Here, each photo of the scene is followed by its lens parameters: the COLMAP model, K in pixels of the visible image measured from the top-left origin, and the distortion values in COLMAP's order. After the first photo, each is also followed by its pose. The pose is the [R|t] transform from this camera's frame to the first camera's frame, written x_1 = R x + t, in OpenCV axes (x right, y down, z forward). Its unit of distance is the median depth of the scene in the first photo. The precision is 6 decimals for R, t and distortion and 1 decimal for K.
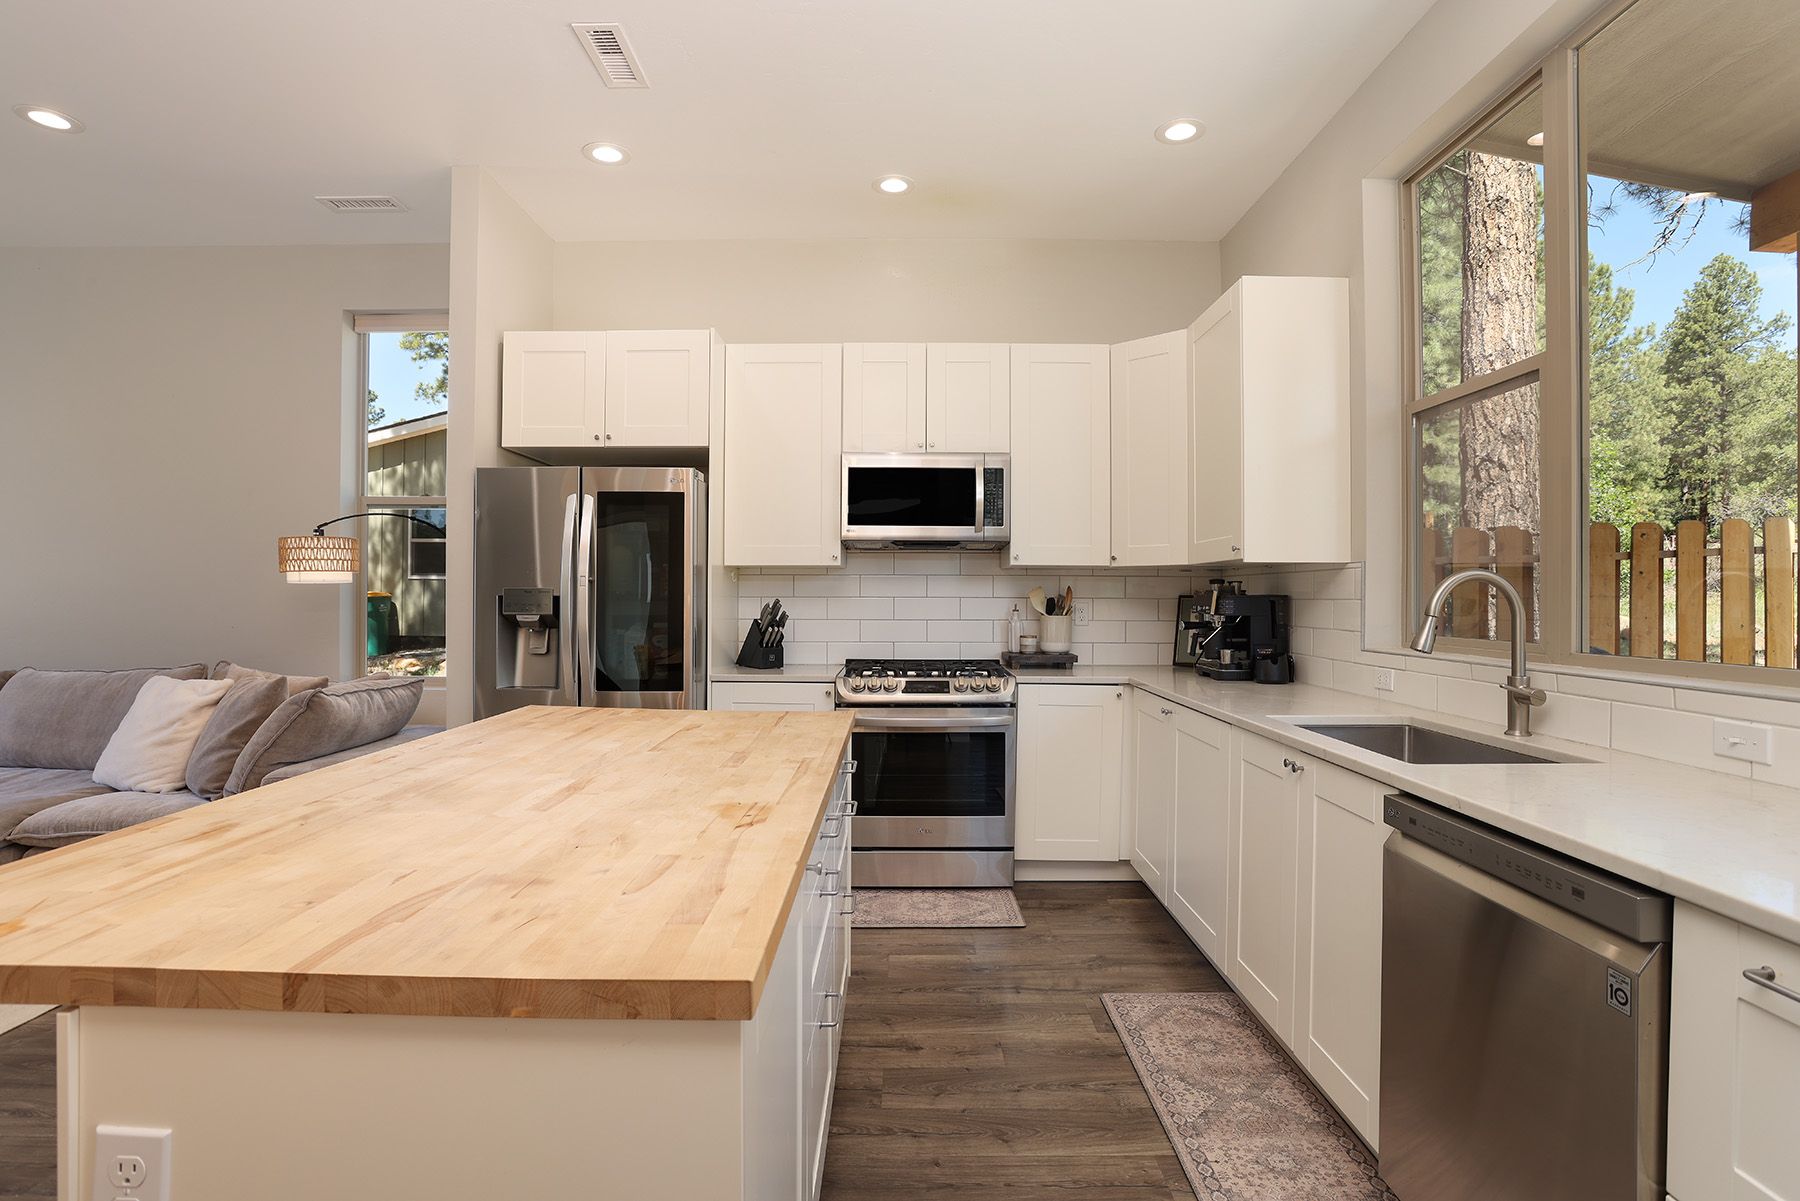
lens RADIAL K [[888.5, 0, 900.0], [0, 888.5, 600.5], [0, 0, 1]] dist [-0.073528, 0.029880]
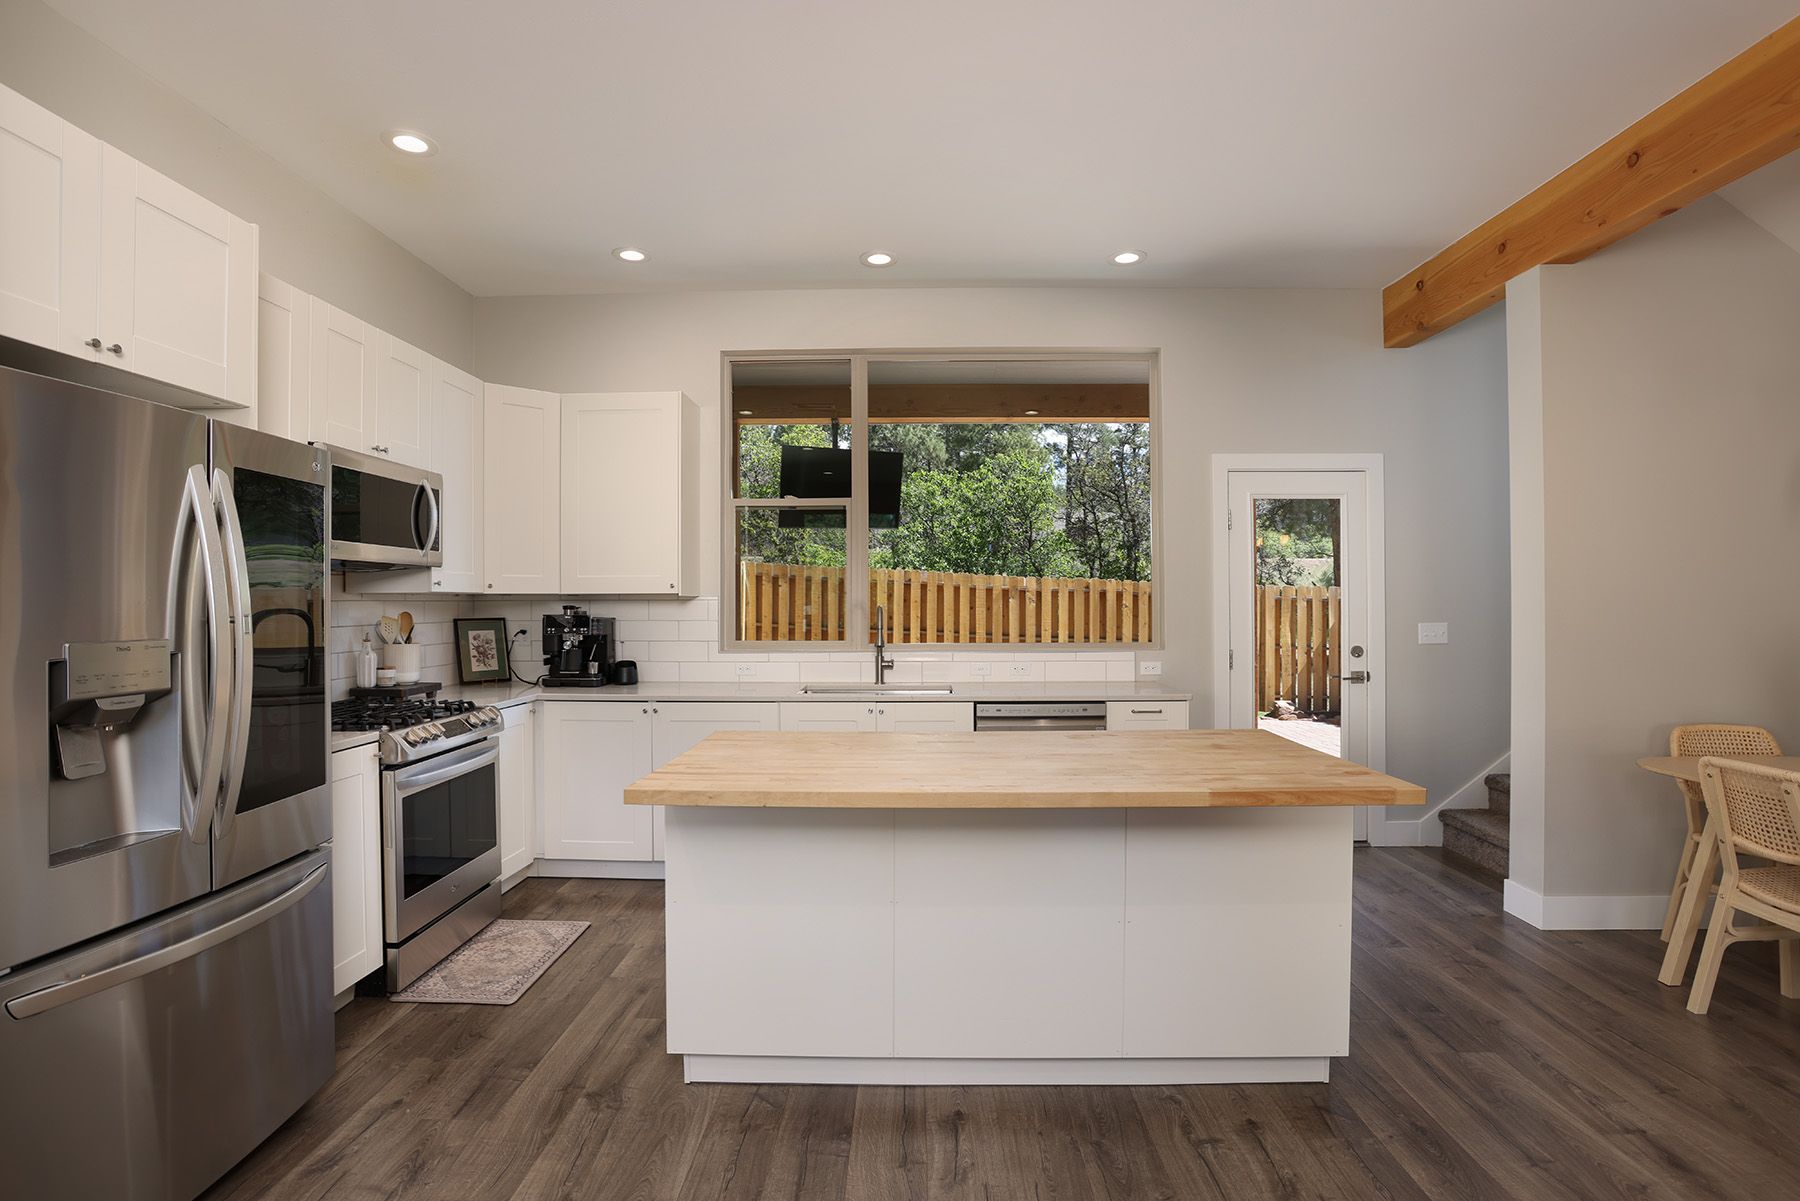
lens RADIAL K [[878.3, 0, 898.6], [0, 878.3, 598.3], [0, 0, 1]] dist [-0.072805, 0.029830]
pose [[0.019899, -0.002355, 0.999799, -0.841661], [0.005788, 0.999981, 0.002240, -0.034803], [-0.999785, 0.005743, 0.019913, 0.527588]]
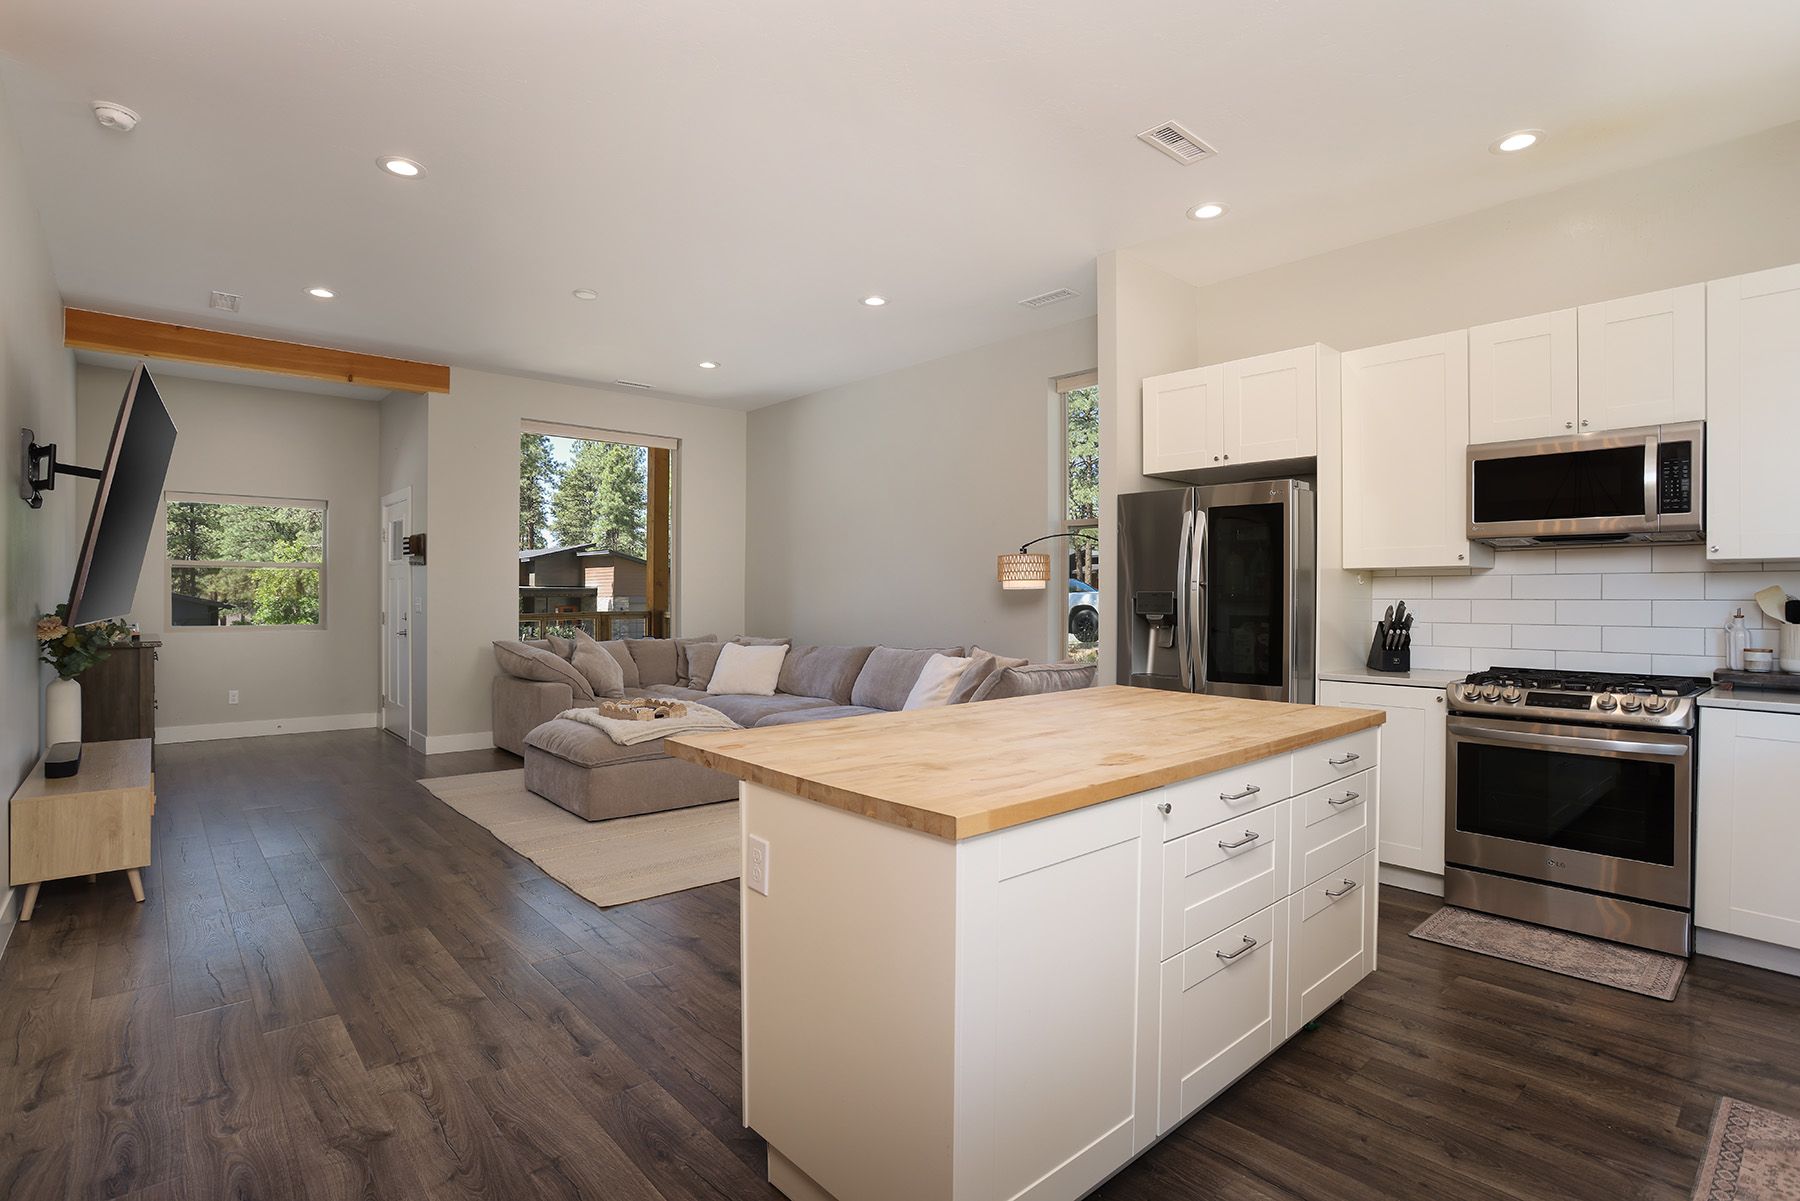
lens RADIAL K [[878.3, 0, 898.6], [0, 878.3, 598.3], [0, 0, 1]] dist [-0.072805, 0.029830]
pose [[0.667520, -0.000873, -0.744591, 0.220104], [-0.002291, 0.999992, -0.003227, -0.000625], [0.744588, 0.003859, 0.667513, -0.054995]]
